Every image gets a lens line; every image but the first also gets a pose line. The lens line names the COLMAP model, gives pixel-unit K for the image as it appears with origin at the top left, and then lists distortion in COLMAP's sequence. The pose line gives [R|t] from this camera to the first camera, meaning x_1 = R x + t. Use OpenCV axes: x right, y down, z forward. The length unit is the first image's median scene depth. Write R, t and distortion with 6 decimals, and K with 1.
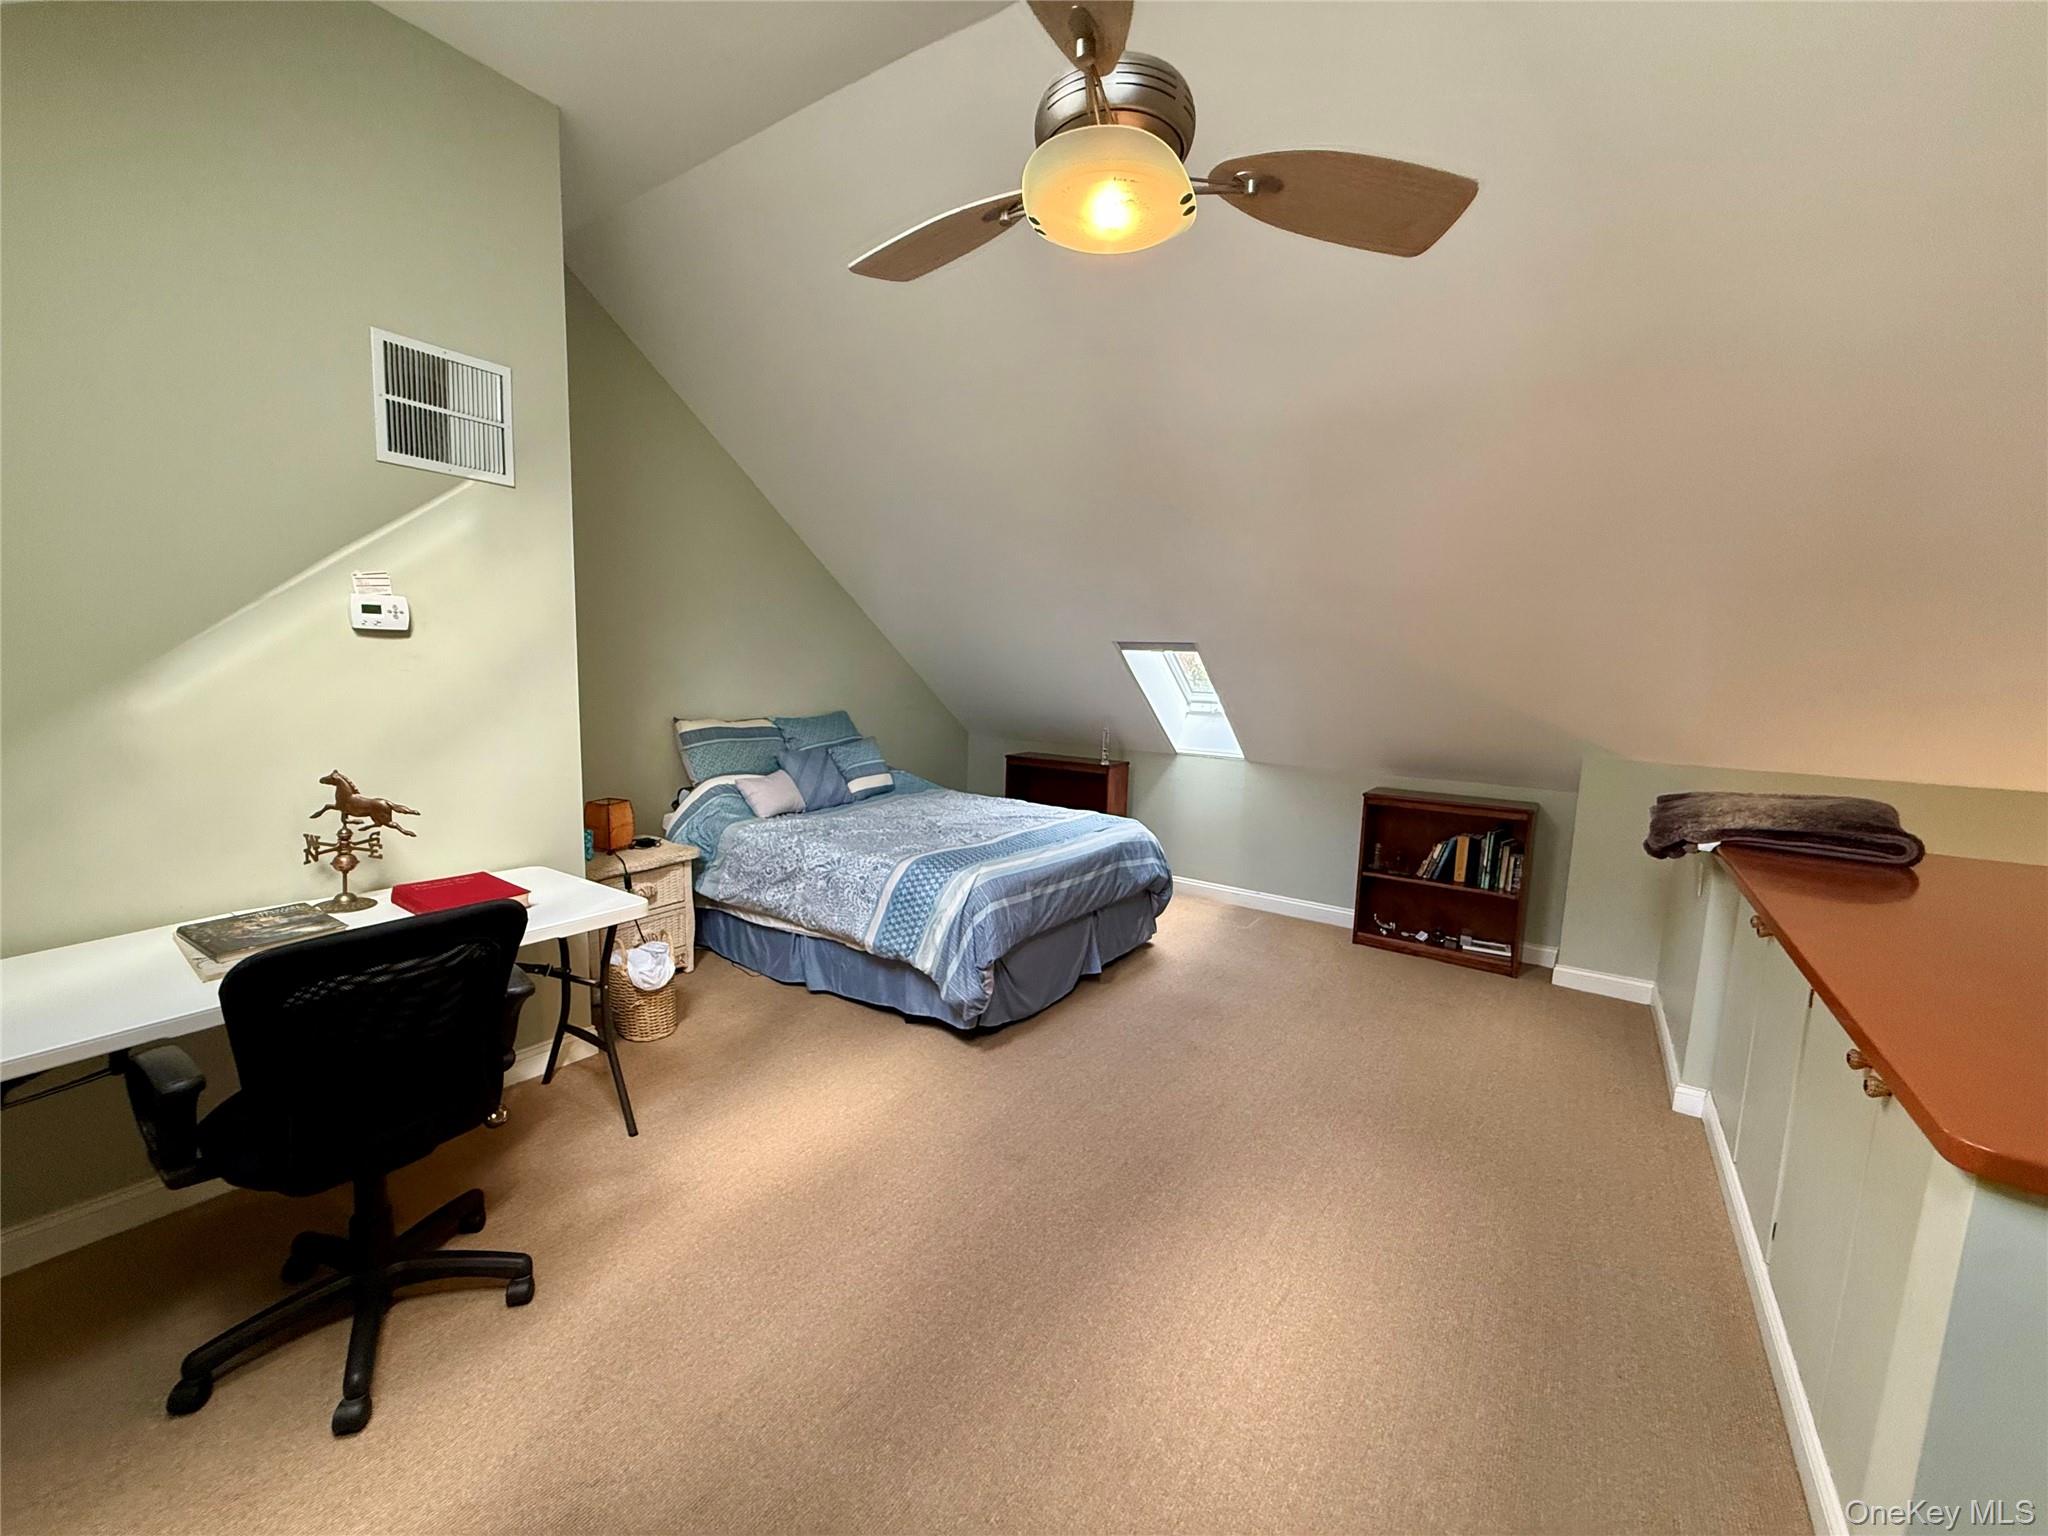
lens RADIAL K [[818.4, 0, 1023.5], [0, 818.4, 760.0], [0, 0, 1]] dist [-0.000634, 0.000040]
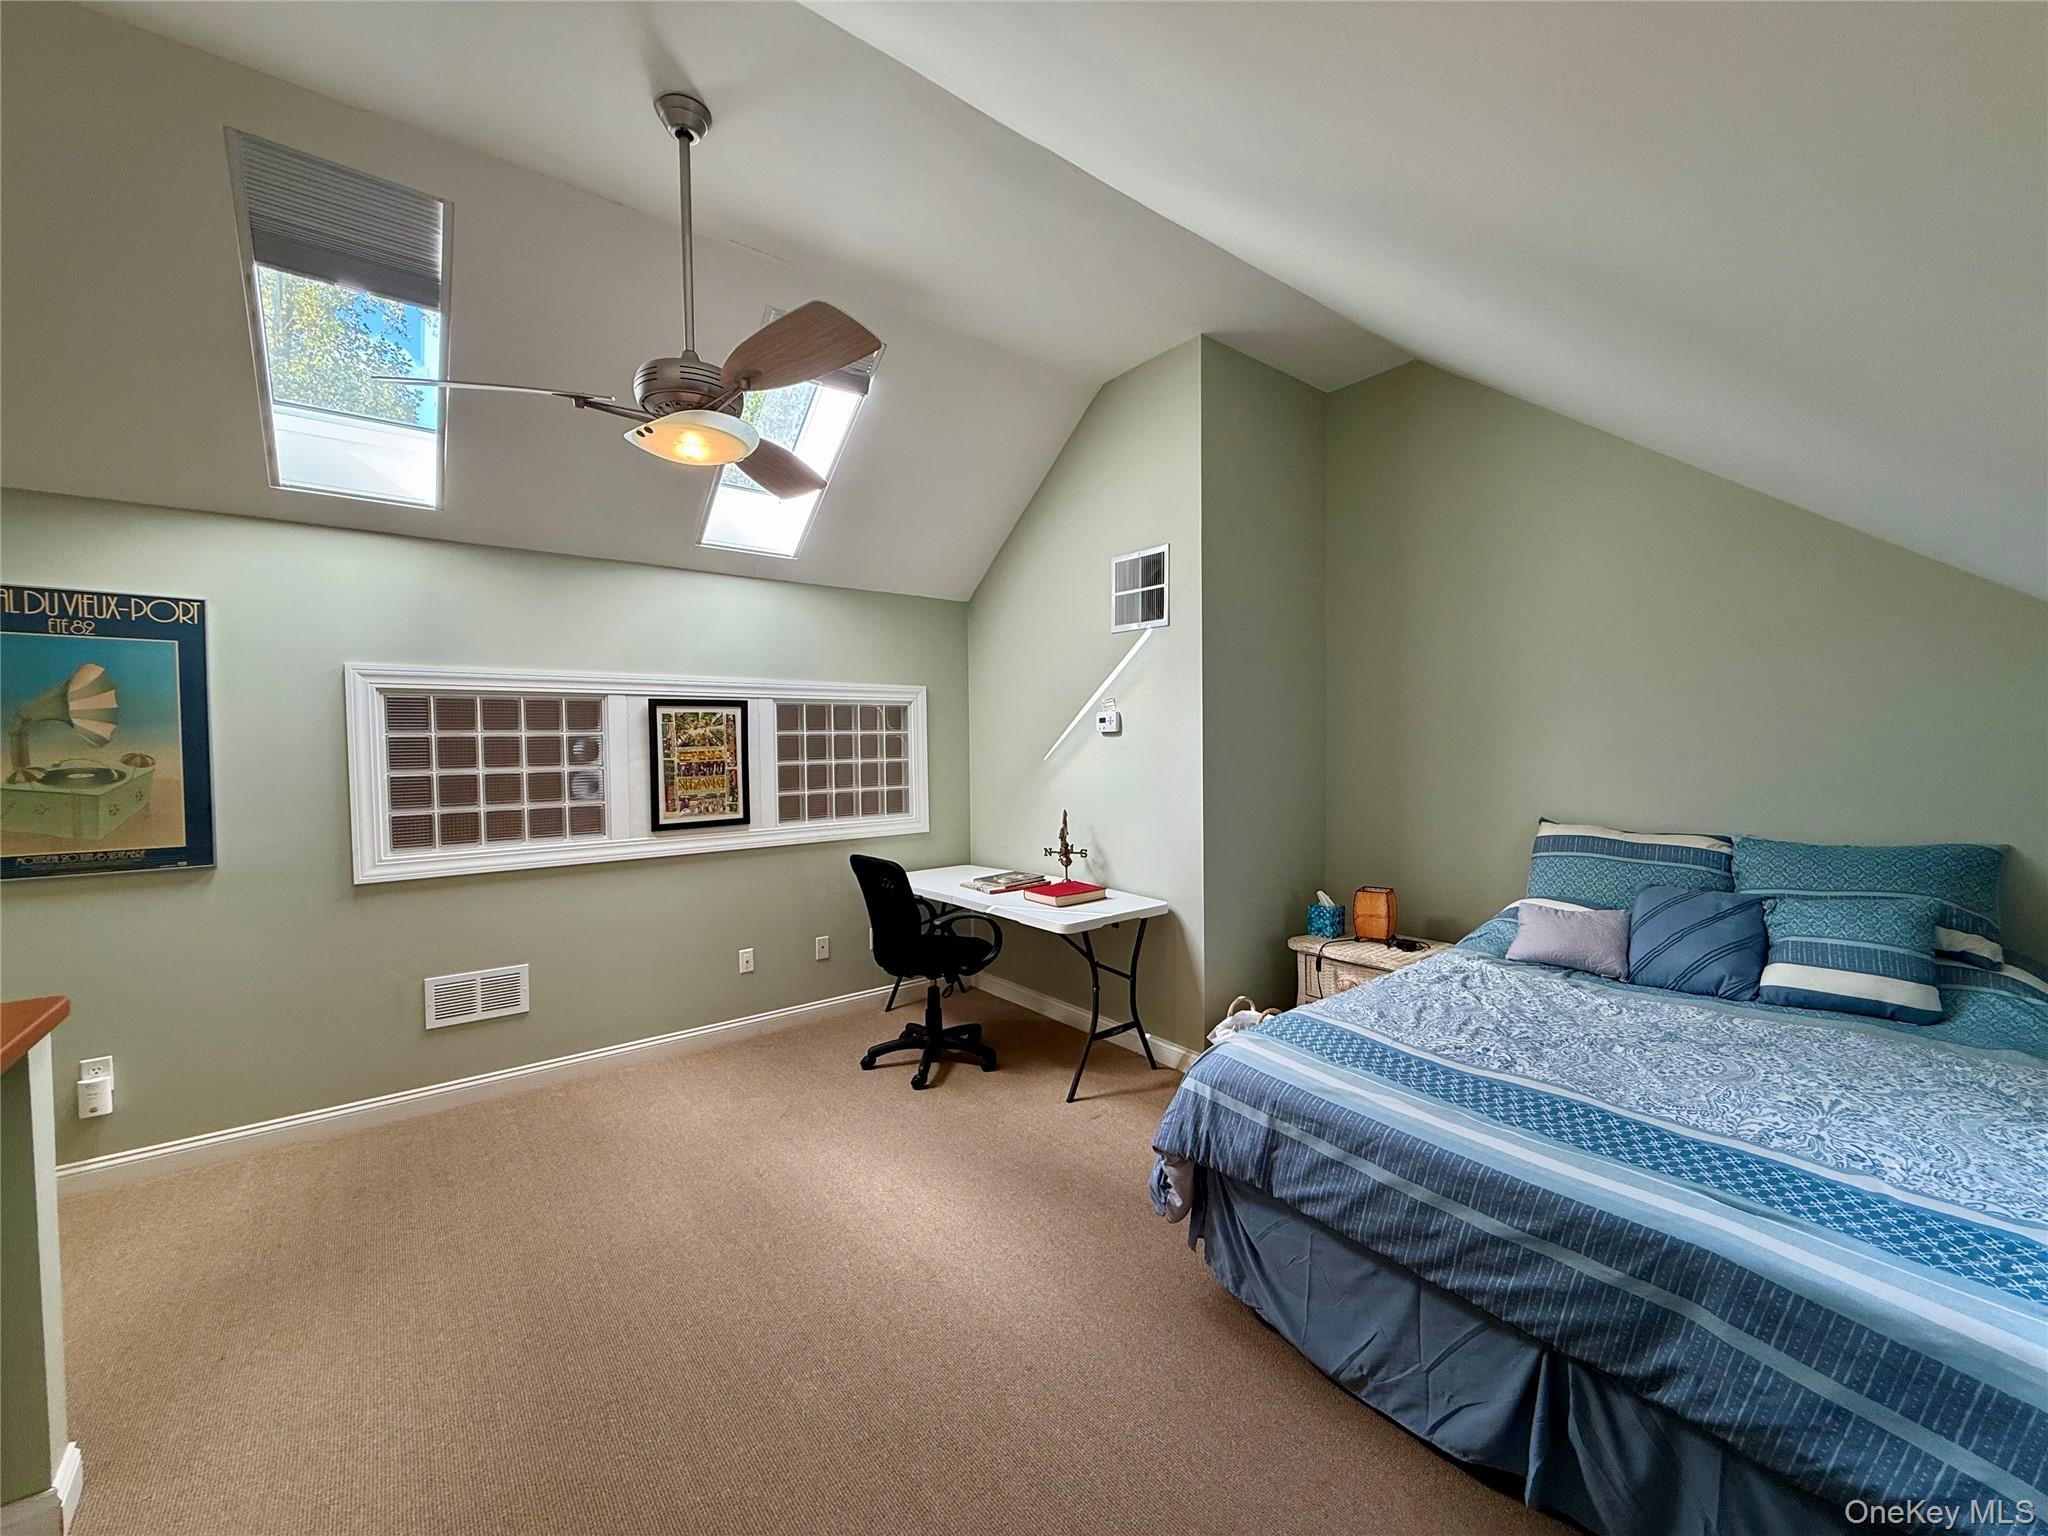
lens RADIAL K [[812.1, 0, 1017.7], [0, 812.1, 770.1], [0, 0, 1]] dist [-0.001266, 0.000381]
pose [[-0.315876, -0.001651, -0.948799, 0.600600], [-0.114280, 0.992784, 0.036319, -0.084193], [0.941893, 0.119901, -0.313786, 0.947870]]
